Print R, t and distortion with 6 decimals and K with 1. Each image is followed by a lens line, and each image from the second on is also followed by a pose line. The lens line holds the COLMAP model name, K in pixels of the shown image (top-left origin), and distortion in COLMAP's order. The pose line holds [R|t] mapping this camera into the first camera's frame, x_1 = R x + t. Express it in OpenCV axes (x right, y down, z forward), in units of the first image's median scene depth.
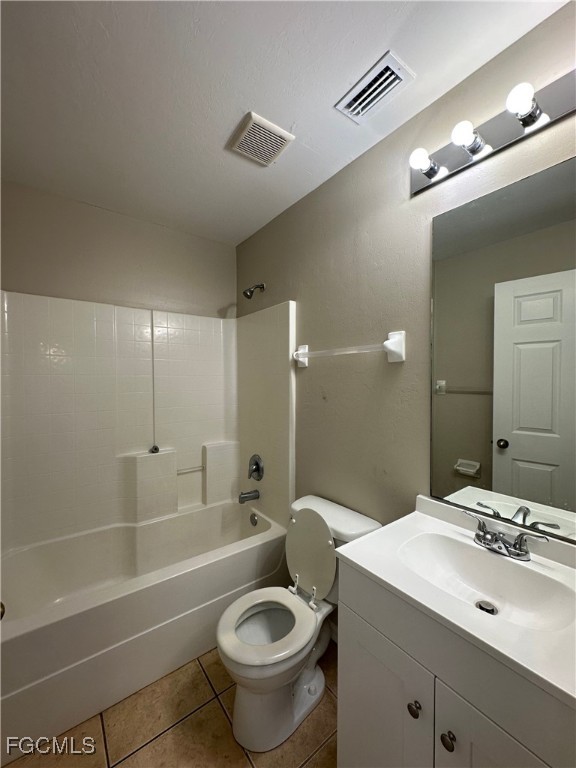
lens RADIAL K [[307.6, 0, 281.8], [0, 307.6, 385.1], [0, 0, 1]] dist [-0.004380, 0.000762]
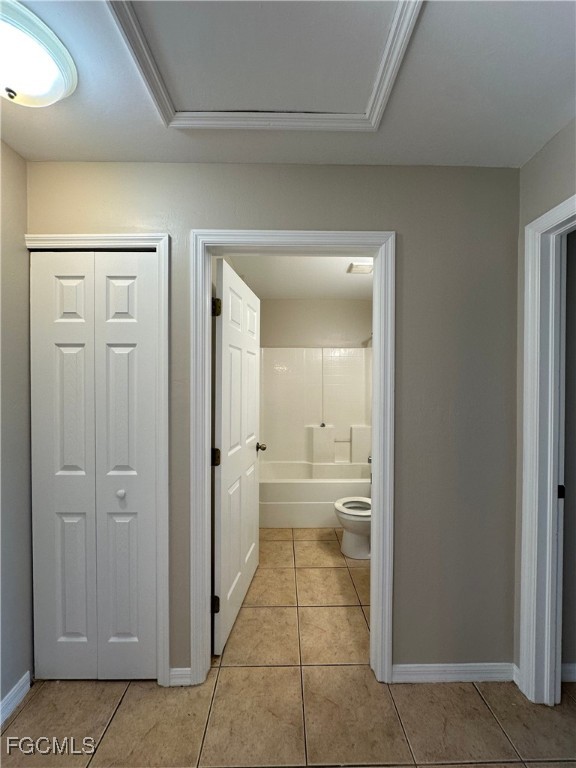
lens RADIAL K [[307.6, 0, 289.8], [0, 307.6, 386.4], [0, 0, 1]] dist [-0.004380, 0.000762]
pose [[0.819283, 0.008483, -0.573327, 0.456215], [-0.015065, 0.999864, -0.006735, -0.003782], [0.573192, 0.014155, 0.819299, -0.591299]]
